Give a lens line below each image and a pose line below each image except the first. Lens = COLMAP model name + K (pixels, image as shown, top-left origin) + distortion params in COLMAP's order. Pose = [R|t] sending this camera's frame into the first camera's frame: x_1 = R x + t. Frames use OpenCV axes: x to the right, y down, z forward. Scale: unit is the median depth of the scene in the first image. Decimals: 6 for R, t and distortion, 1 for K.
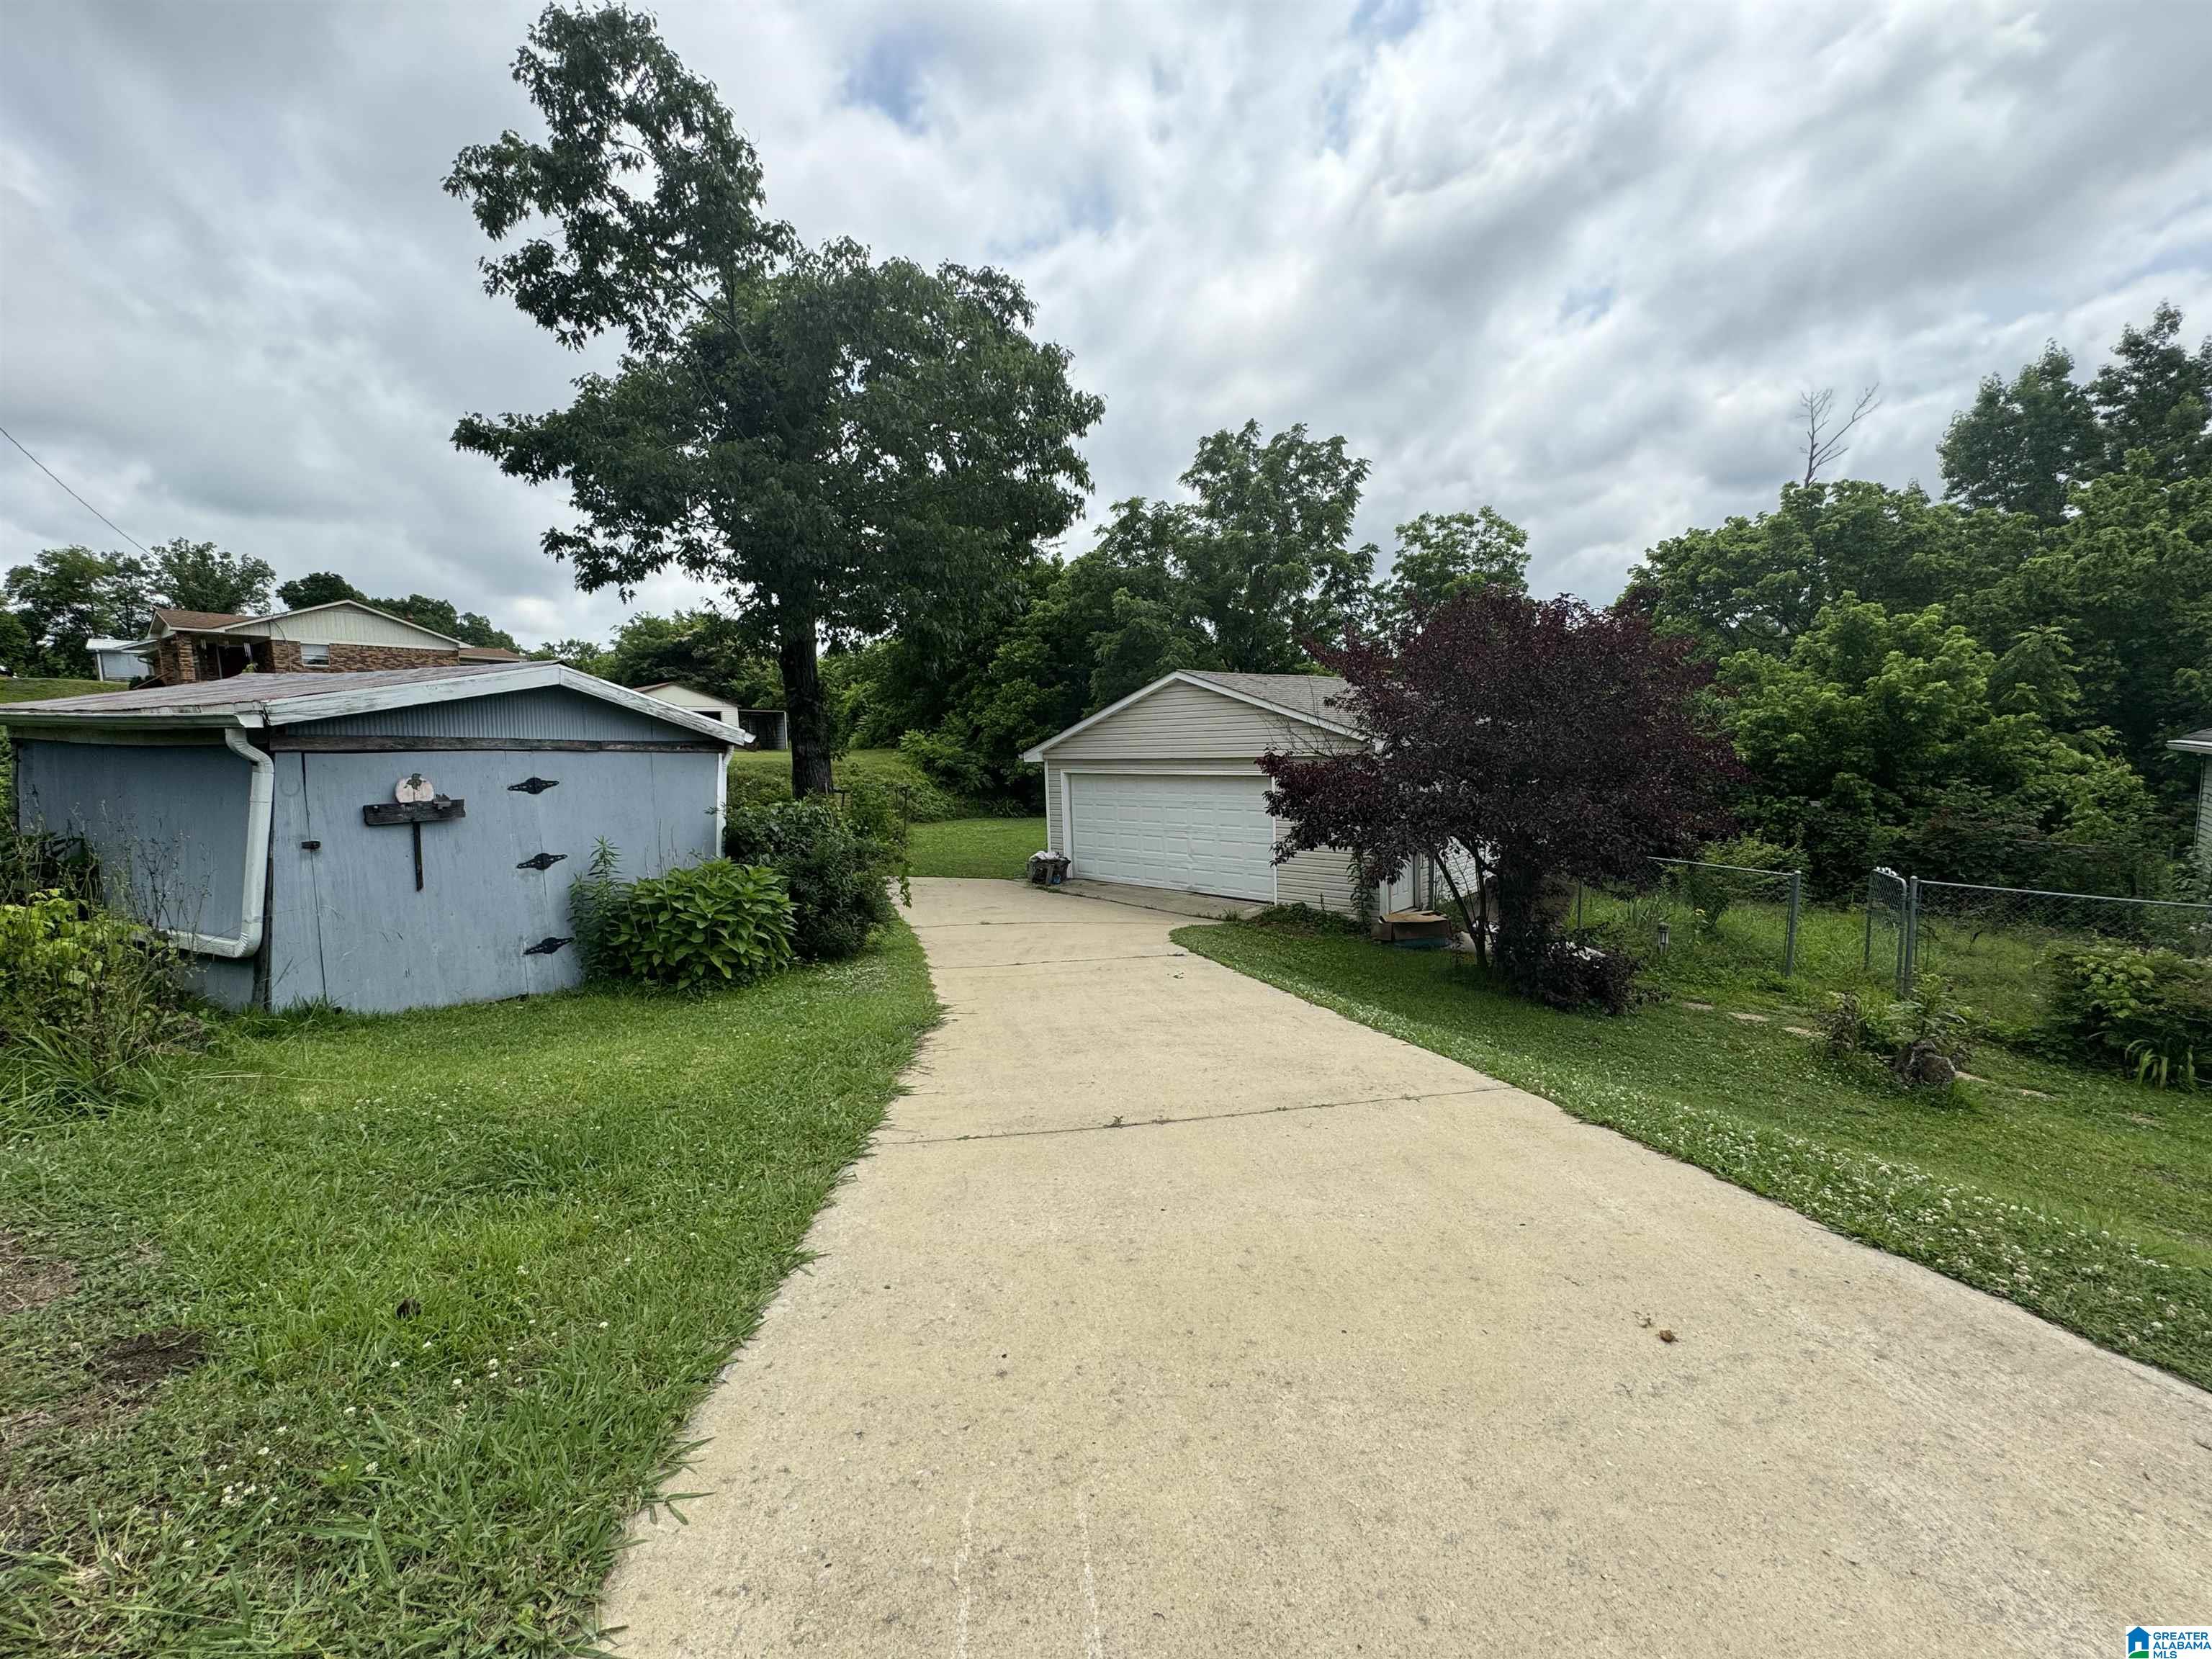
lens RADIAL K [[882.7, 0, 1108.1], [0, 882.7, 821.0], [0, 0, 1]] dist [-0.001269, 0.000016]
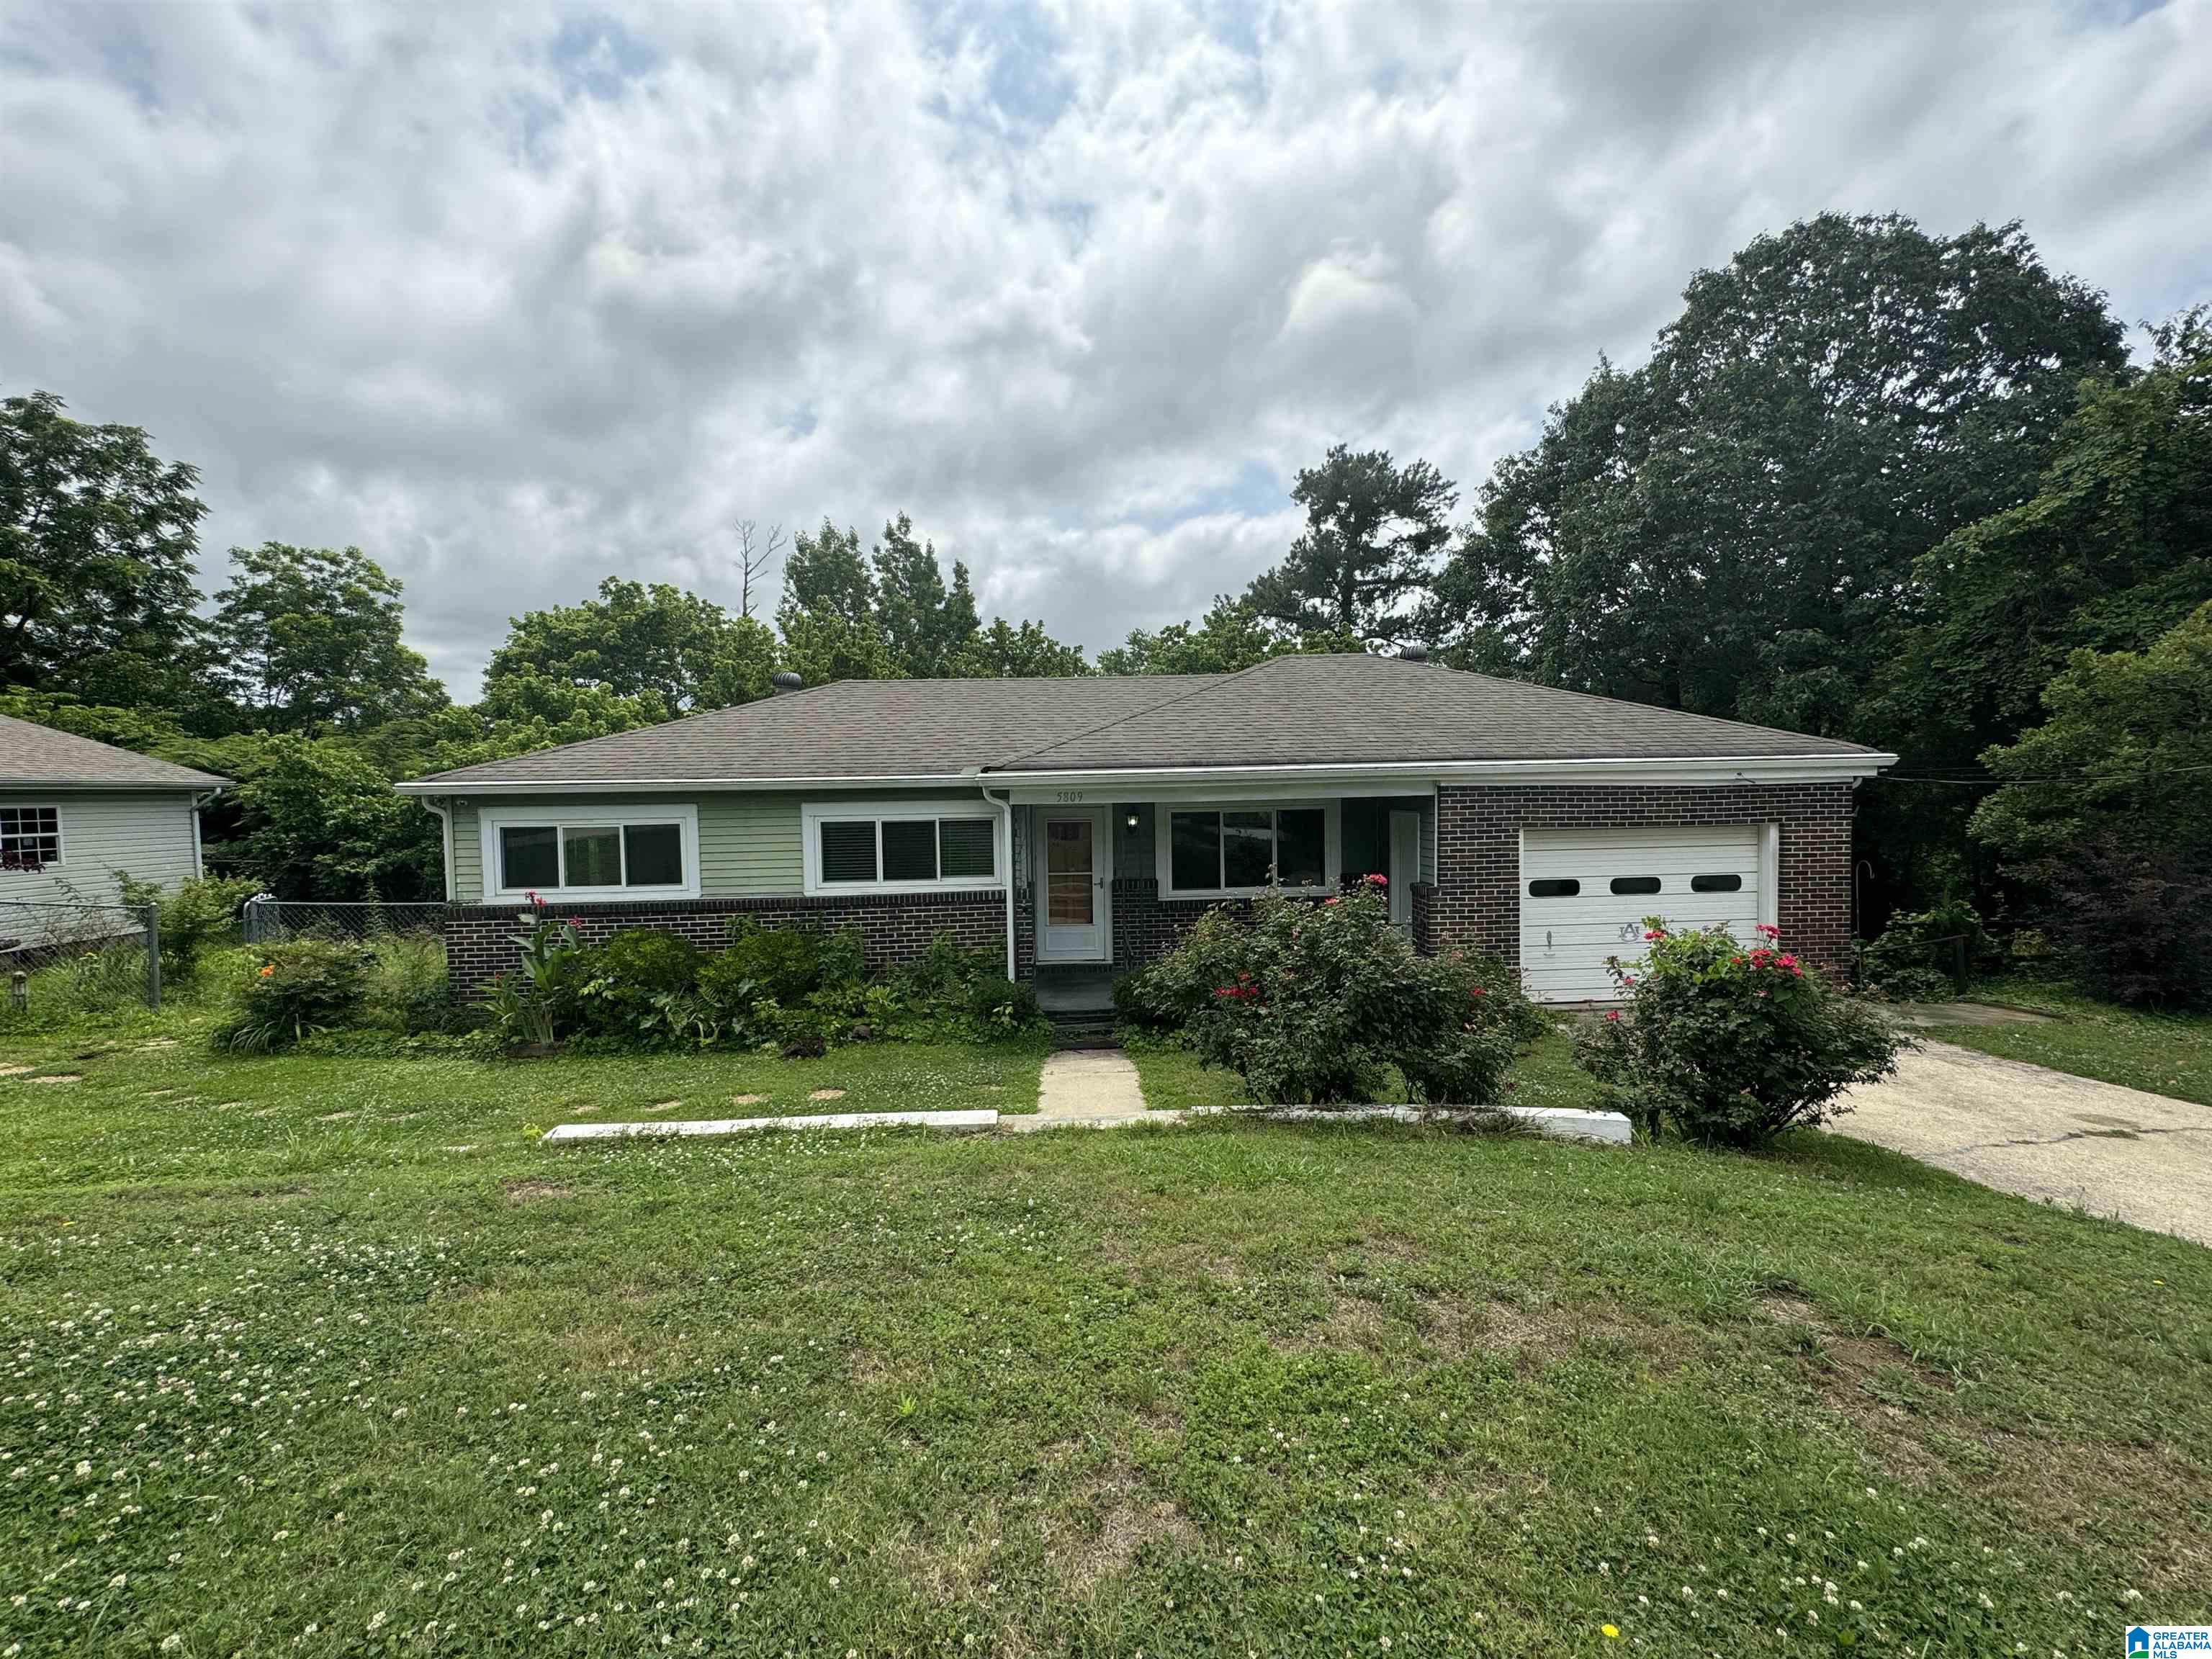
lens RADIAL K [[882.7, 0, 1117.0], [0, 882.7, 823.7], [0, 0, 1]] dist [-0.001269, 0.000016]
pose [[0.681104, -0.005808, 0.732164, 0.725836], [0.066338, 0.996345, -0.053809, 0.086738], [-0.729176, 0.085220, 0.679000, -0.469925]]
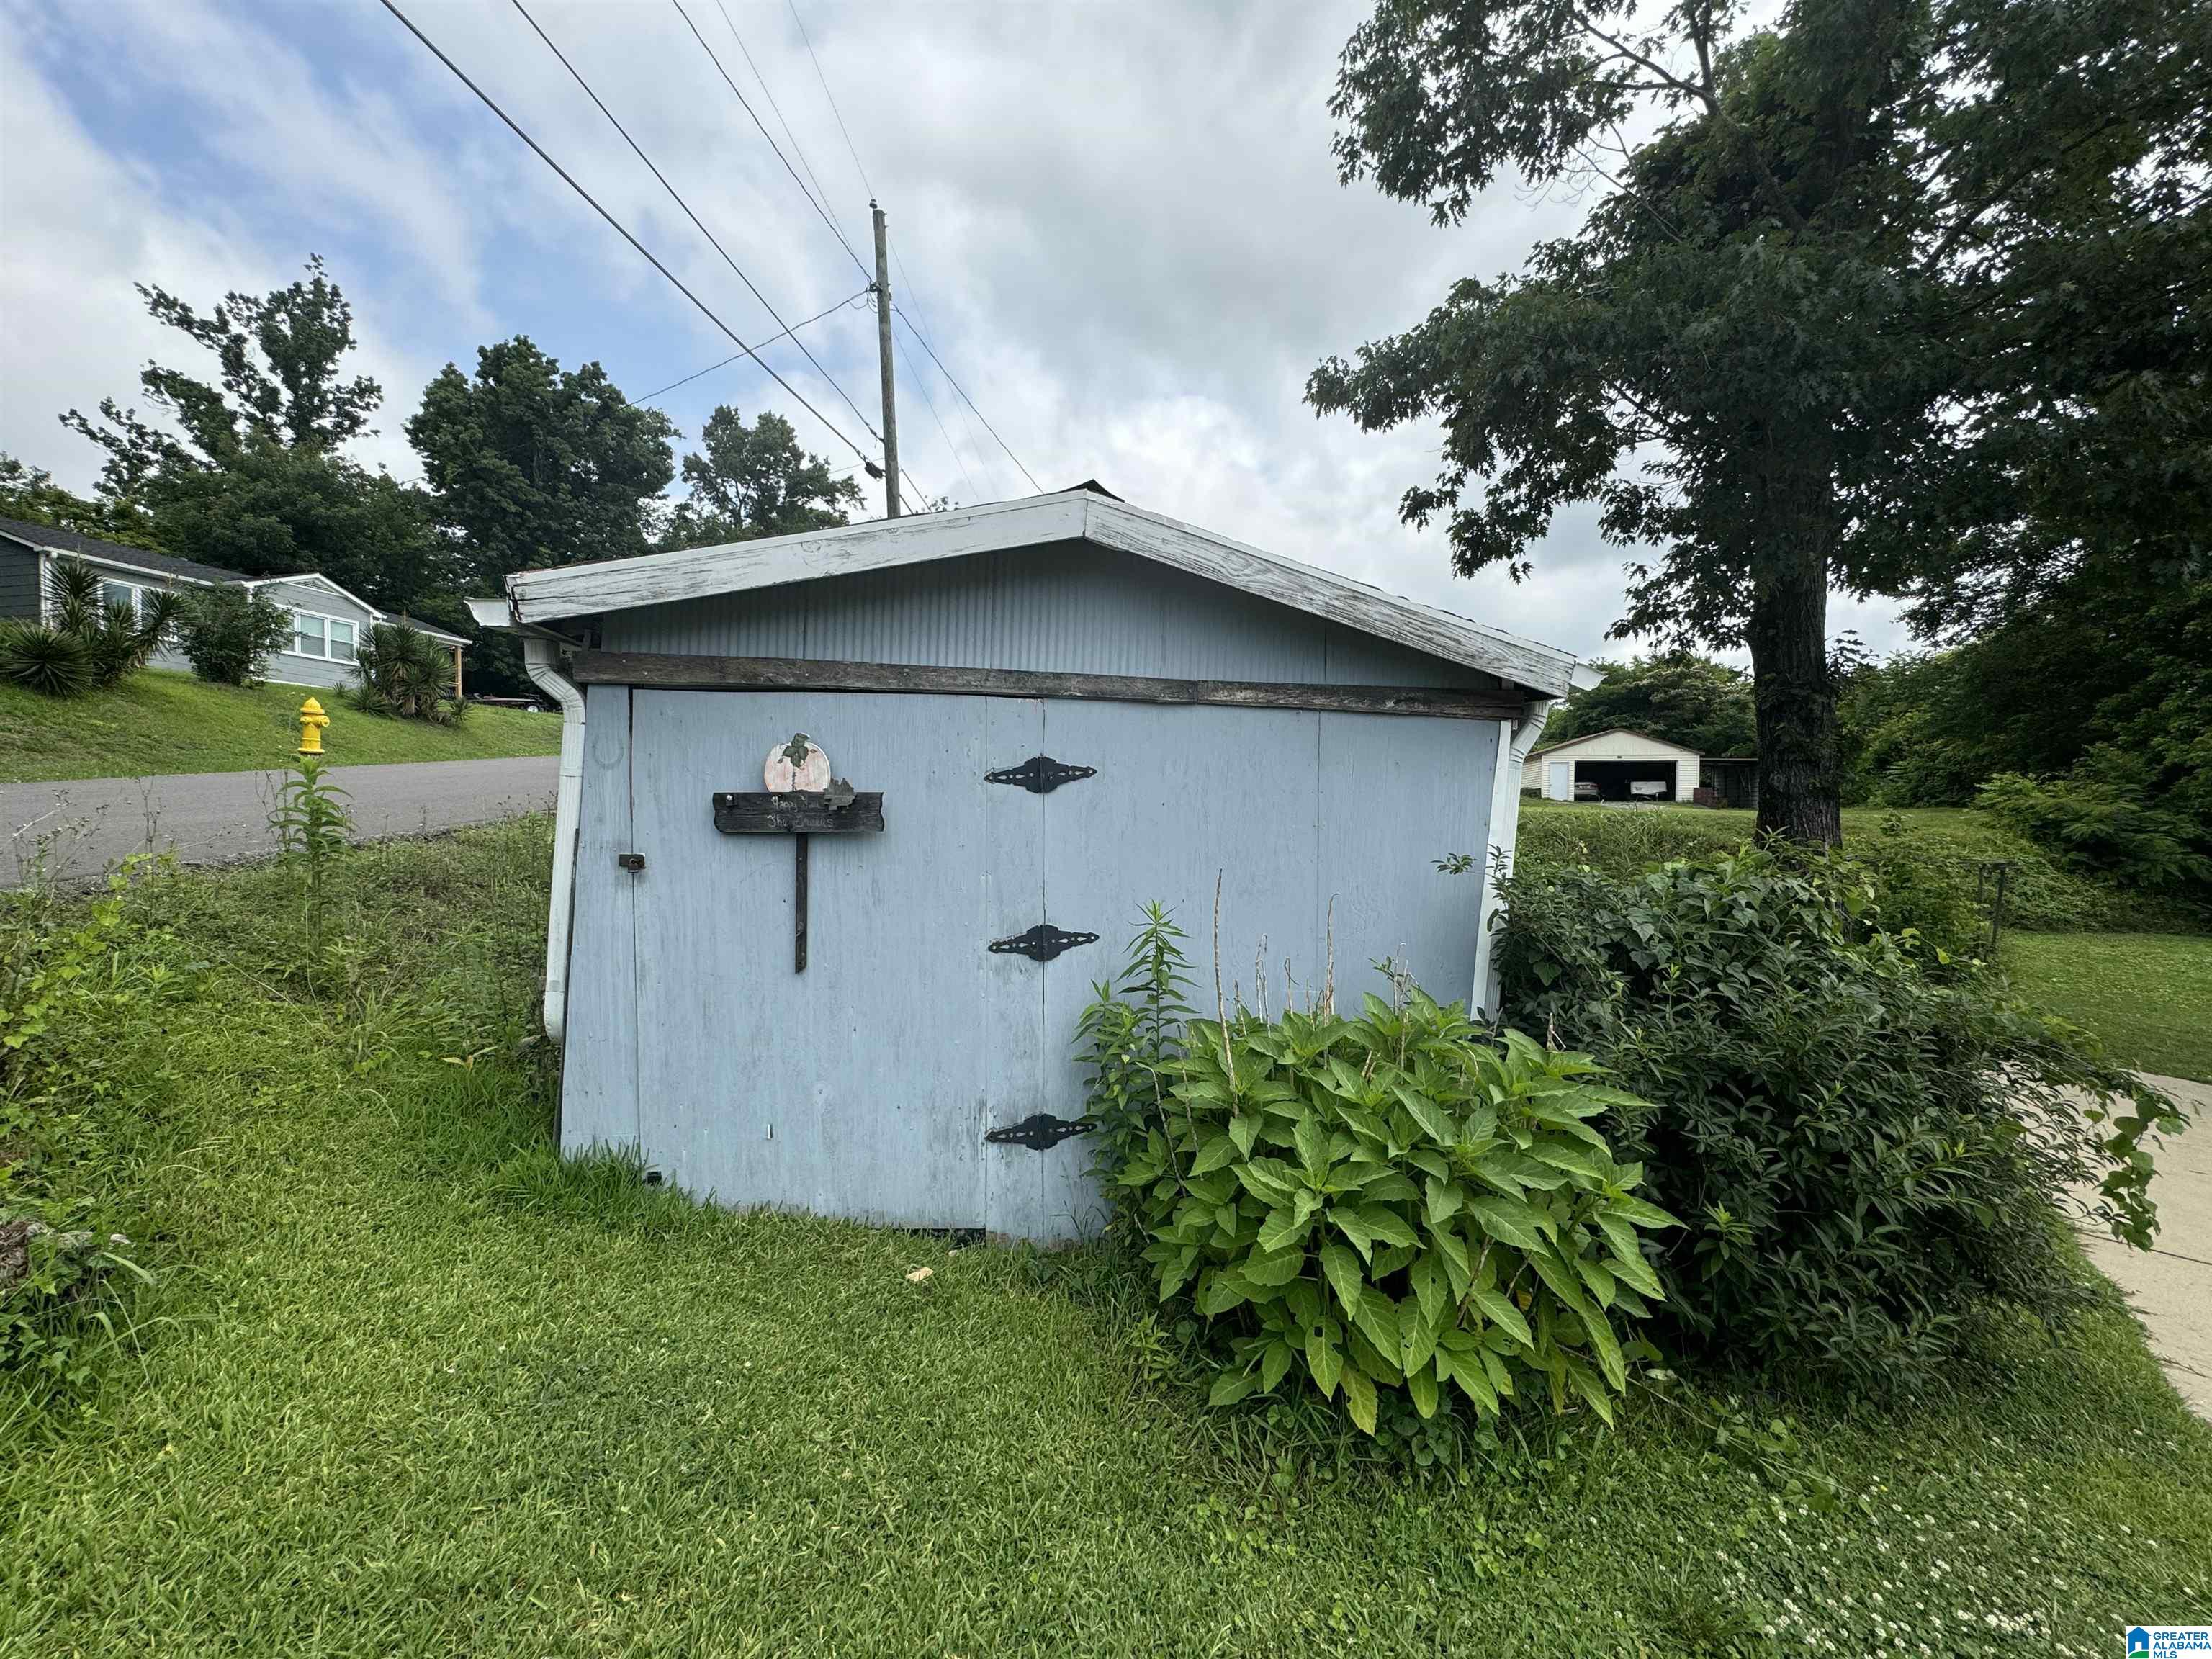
lens RADIAL K [[882.7, 0, 1099.3], [0, 882.7, 831.2], [0, 0, 1]] dist [-0.001269, 0.000016]
pose [[0.540265, 0.044066, -0.840340, -0.139702], [-0.091838, 0.995751, -0.006828, -0.006032], [0.836468, 0.080864, 0.542017, 0.436128]]
